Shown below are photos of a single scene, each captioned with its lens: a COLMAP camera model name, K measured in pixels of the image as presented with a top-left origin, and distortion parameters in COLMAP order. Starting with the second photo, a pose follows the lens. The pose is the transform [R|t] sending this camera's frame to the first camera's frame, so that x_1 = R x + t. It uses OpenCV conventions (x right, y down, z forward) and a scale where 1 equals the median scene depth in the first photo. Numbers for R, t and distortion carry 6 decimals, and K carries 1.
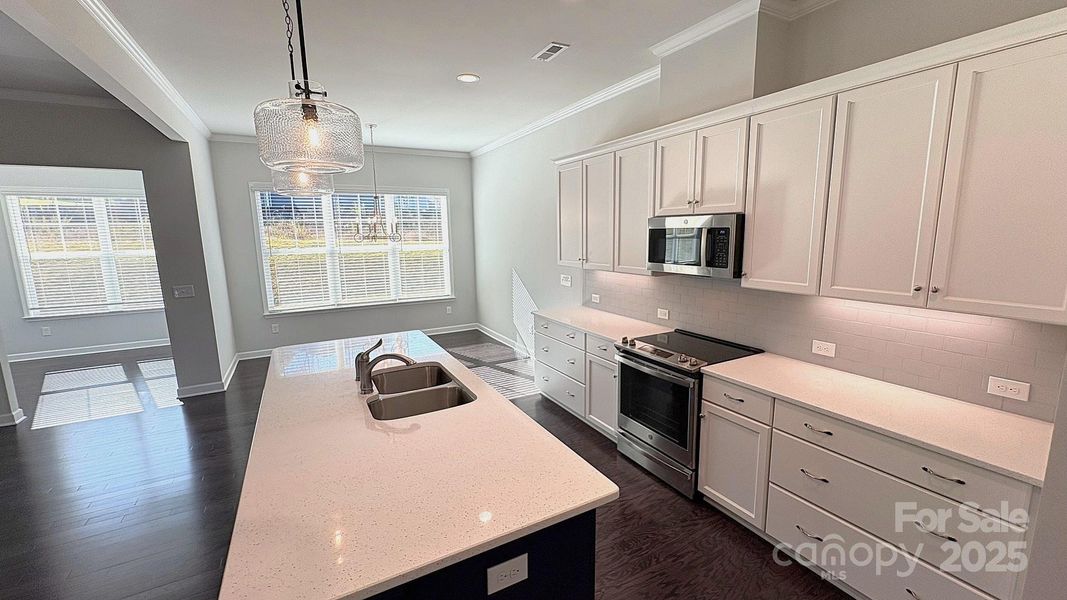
lens RADIAL K [[428.6, 0, 533.5], [0, 428.6, 300.0], [0, 0, 1]] dist [0.000315, 0.000021]
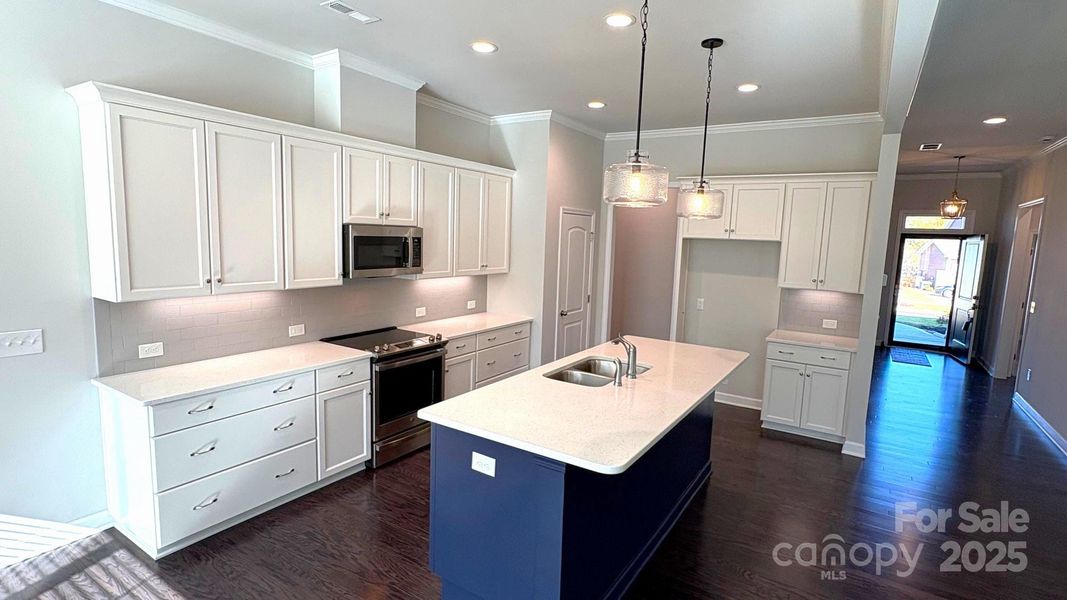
lens RADIAL K [[520.8, 0, 530.2], [0, 520.8, 298.0], [0, 0, 1]] dist [0.001416, 0.000297]
pose [[-0.475438, -0.104922, 0.873470, -0.859146], [0.115532, 0.976818, 0.180221, -0.171055], [-0.872130, 0.186597, -0.452294, 1.064270]]
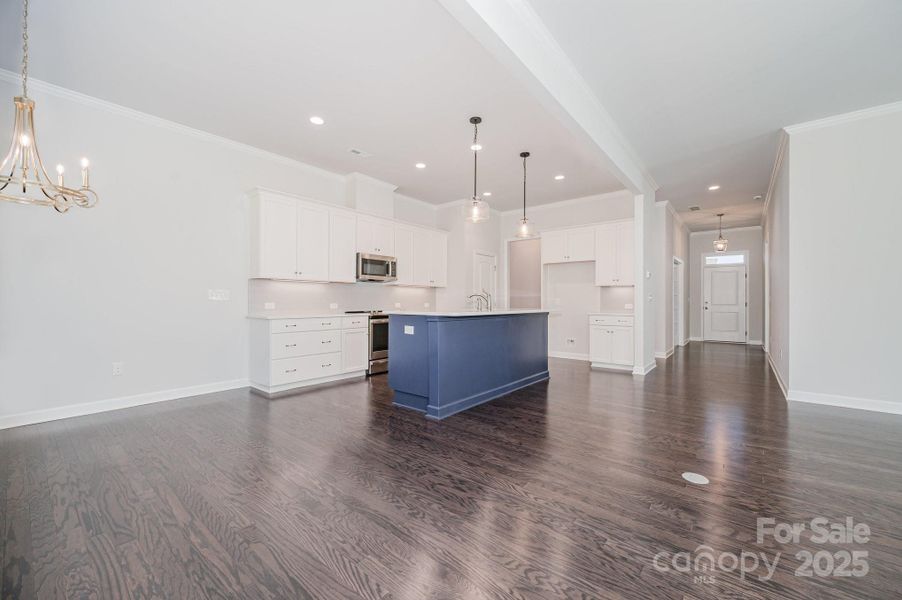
lens RADIAL K [[356.9, 0, 451.0], [0, 356.9, 300.0], [0, 0, 1]] dist [-0.000505, 0.000015]
pose [[-0.374596, 0.020606, 0.926959, -1.263864], [0.152932, 0.987433, 0.039852, 0.024258], [-0.914489, 0.156690, -0.373039, 1.115852]]
